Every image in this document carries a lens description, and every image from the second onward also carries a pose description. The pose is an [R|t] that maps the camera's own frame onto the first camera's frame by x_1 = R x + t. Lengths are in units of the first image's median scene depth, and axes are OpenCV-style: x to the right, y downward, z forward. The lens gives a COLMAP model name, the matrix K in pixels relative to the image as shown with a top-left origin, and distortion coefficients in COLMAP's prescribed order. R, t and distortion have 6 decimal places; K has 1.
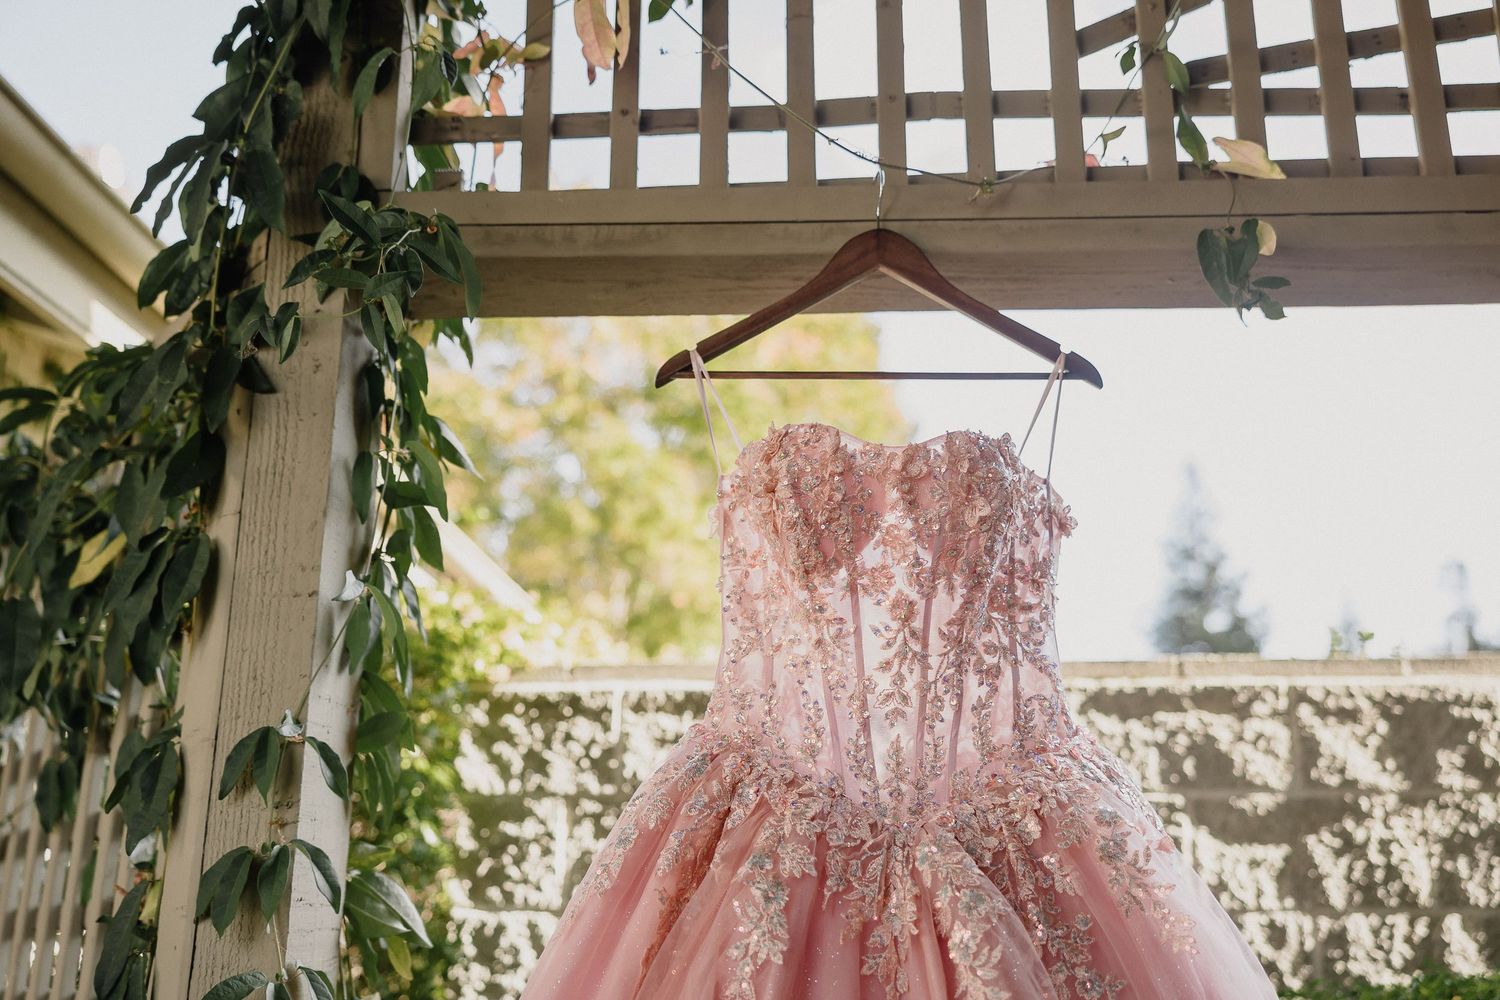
lens RADIAL K [[1466.6, 0, 750.0], [0, 1466.6, 500.0], [0, 0, 1]] dist [0.007921, 0.002116]
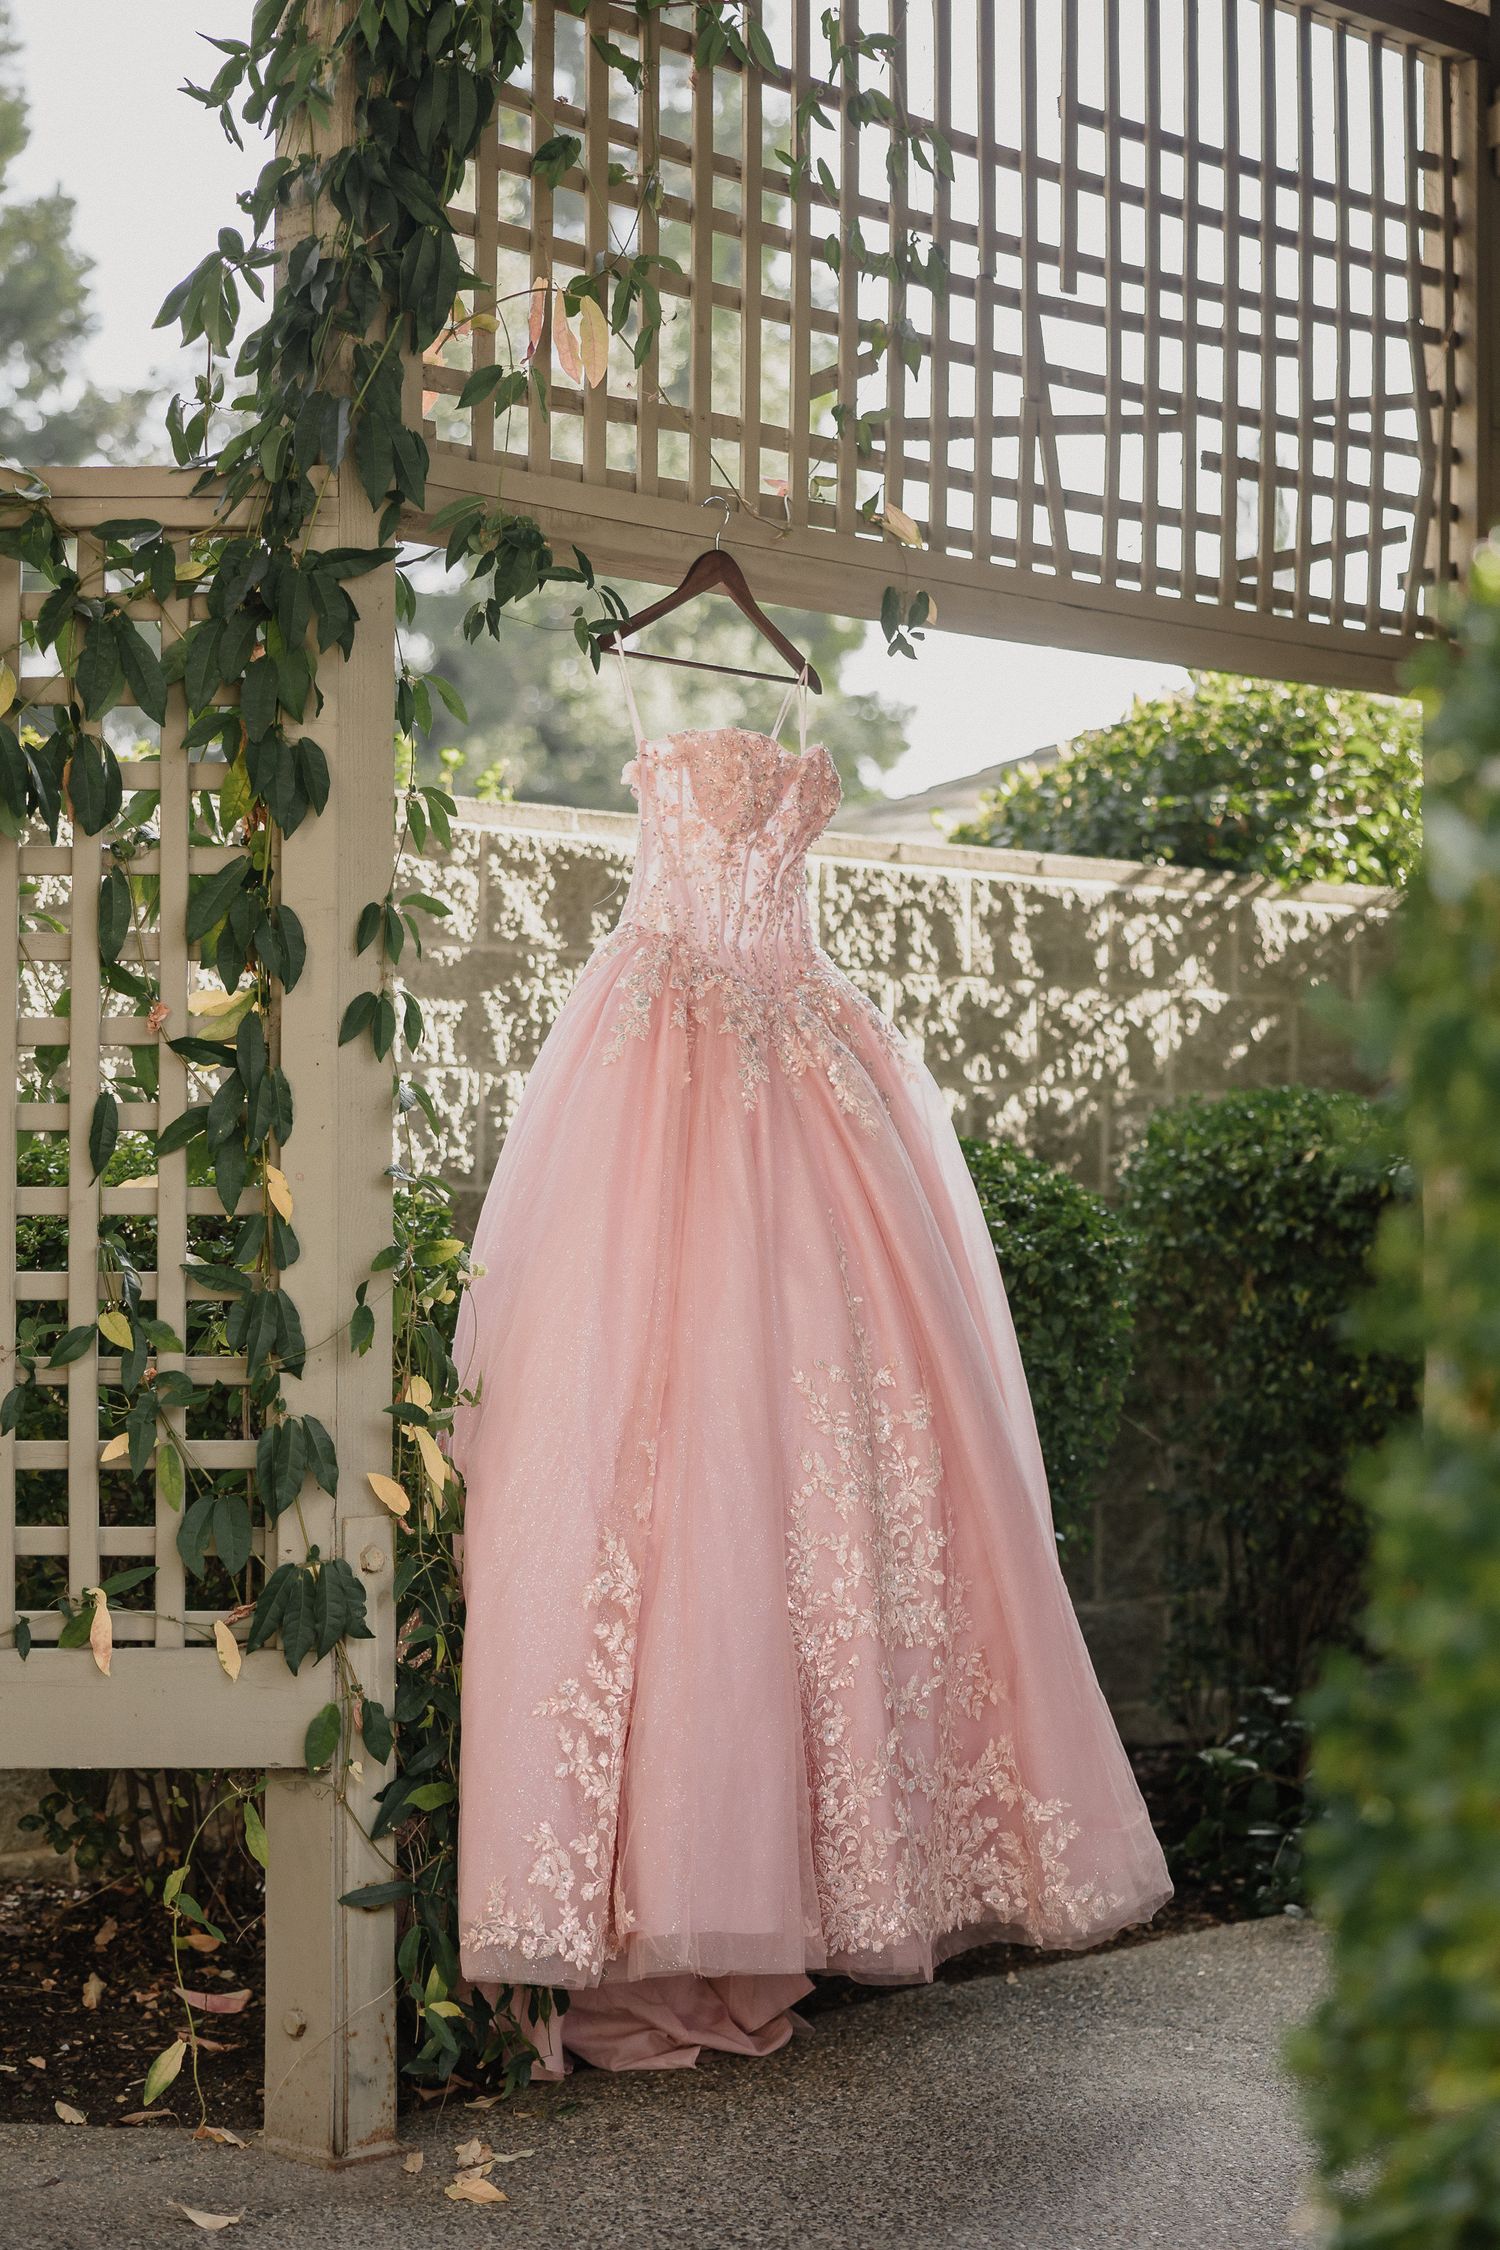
lens RADIAL K [[3288.3, 0, 750.0], [0, 3288.3, 1125.0], [0, 0, 1]] dist [0.043777, -0.069971]
pose [[0.708769, 0.018421, 0.705200, -1.000489], [-0.215786, 0.957404, 0.191869, -0.135063], [-0.671627, -0.288163, 0.682554, -0.598816]]
